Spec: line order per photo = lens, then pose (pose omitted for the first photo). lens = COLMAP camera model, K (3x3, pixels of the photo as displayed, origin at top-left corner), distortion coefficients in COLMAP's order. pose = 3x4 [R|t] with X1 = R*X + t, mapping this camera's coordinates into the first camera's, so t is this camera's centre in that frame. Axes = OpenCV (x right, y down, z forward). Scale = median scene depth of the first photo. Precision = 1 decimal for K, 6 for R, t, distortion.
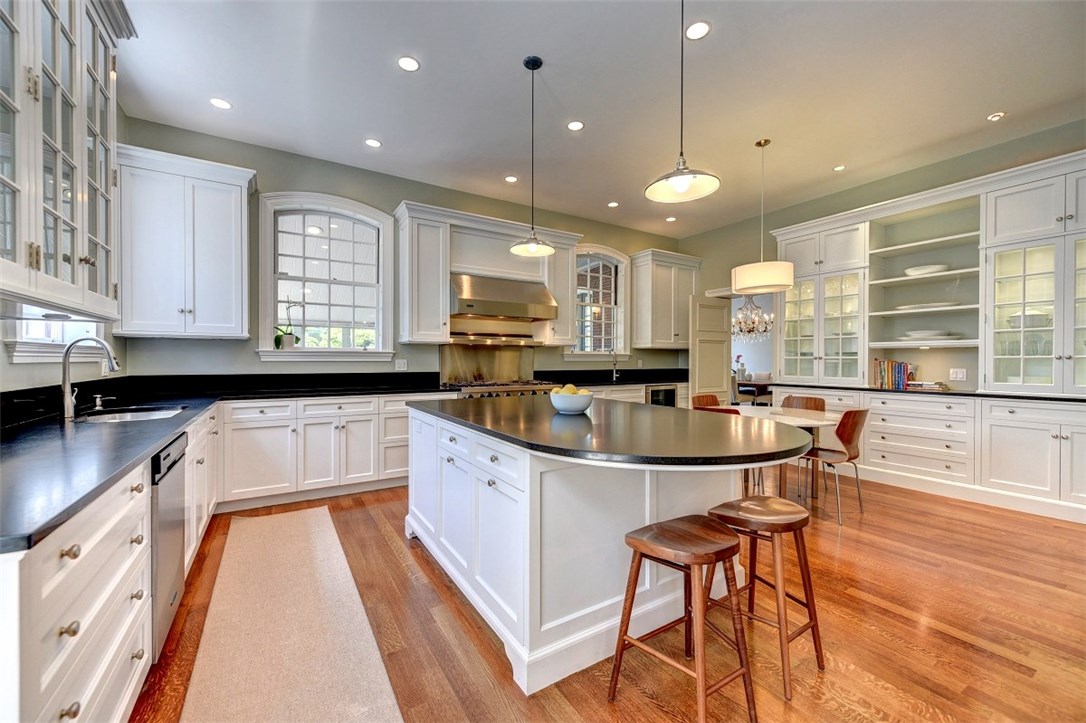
lens RADIAL K [[433.6, 0, 538.3], [0, 433.6, 363.3], [0, 0, 1]] dist [0.003937, 0.000056]
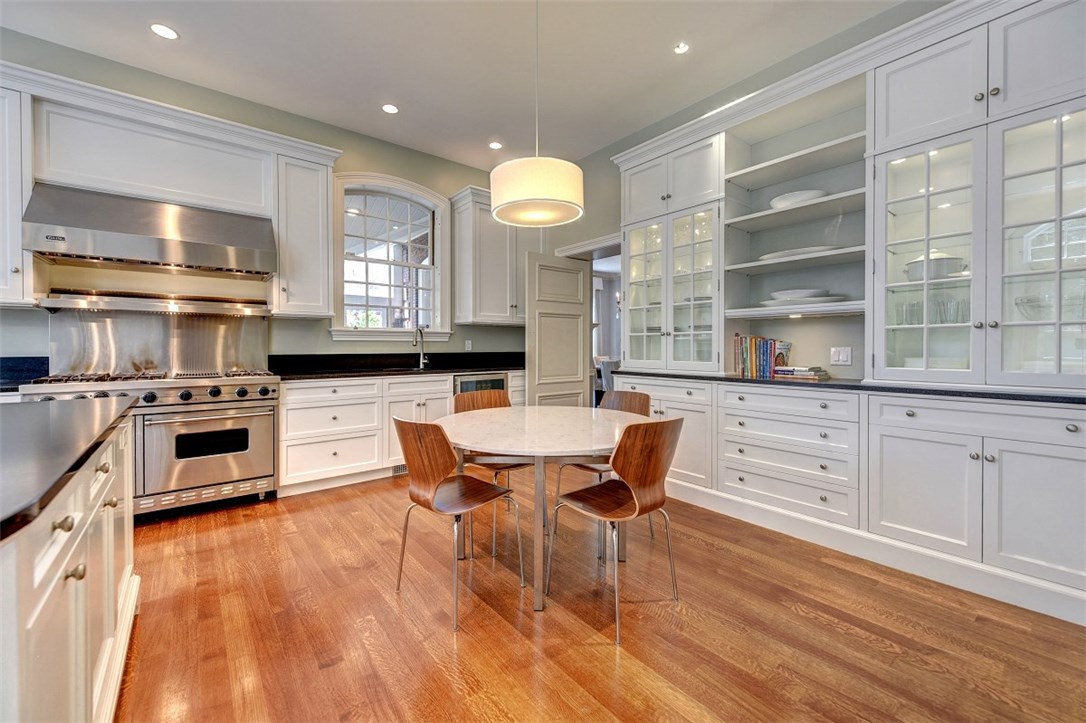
lens RADIAL K [[433.6, 0, 542.5], [0, 433.6, 351.0], [0, 0, 1]] dist [0.003937, 0.000056]
pose [[0.992892, -0.003436, 0.118966, 0.401899], [0.003340, 0.999994, 0.001004, 0.015348], [-0.118968, -0.000599, 0.992898, 0.365148]]
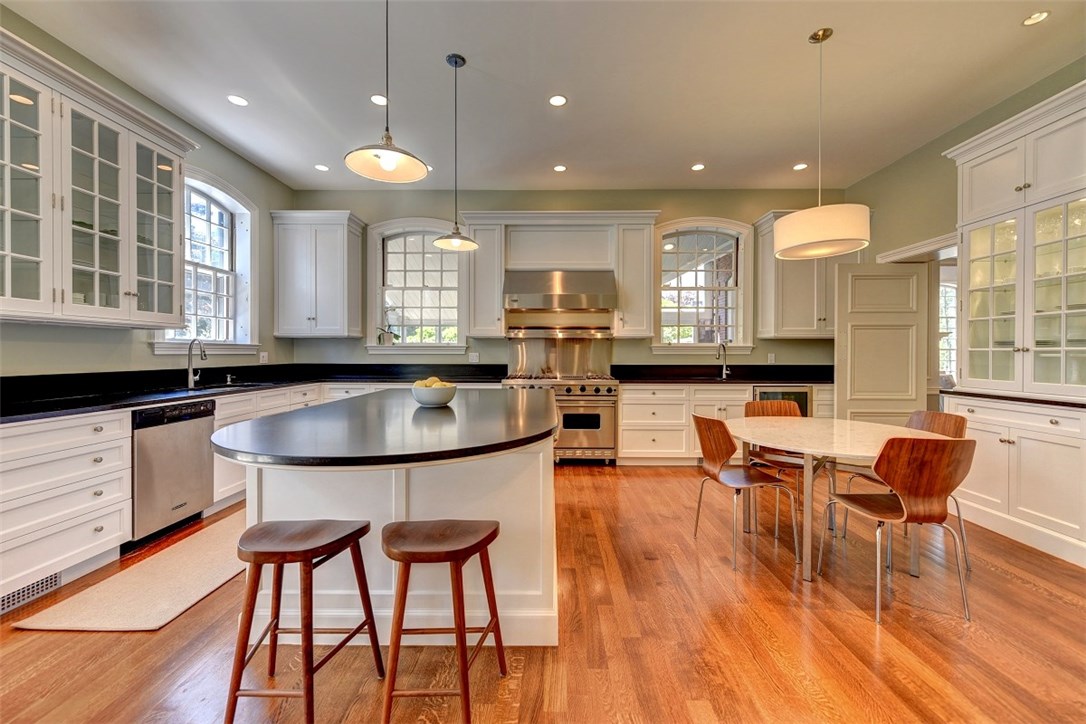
lens RADIAL K [[433.6, 0, 543.4], [0, 433.6, 356.5], [0, 0, 1]] dist [0.003937, 0.000056]
pose [[0.839161, 0.004132, -0.543867, 0.465901], [-0.004867, 0.999988, 0.000087, 0.000031], [0.543861, 0.002574, 0.839172, 0.168910]]
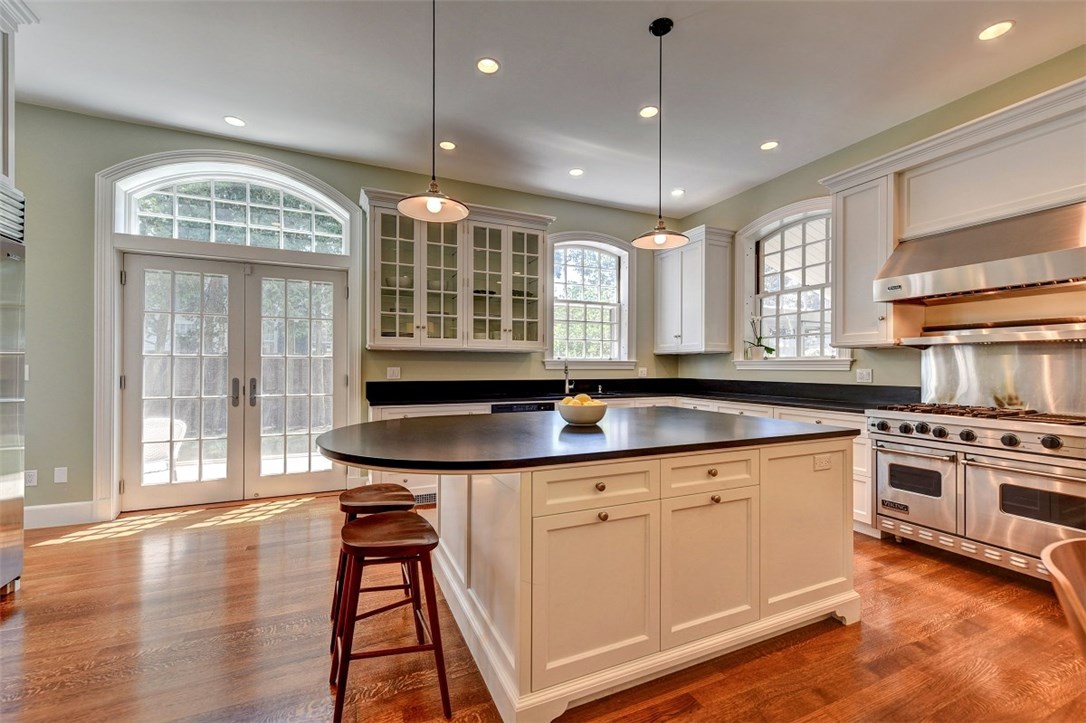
lens RADIAL K [[433.6, 0, 541.0], [0, 433.6, 365.8], [0, 0, 1]] dist [0.003937, 0.000056]
pose [[-0.130868, -0.007249, -0.991373, 0.573195], [-0.013079, 0.999899, -0.005585, -0.002350], [0.991314, 0.012235, -0.130949, 0.552591]]
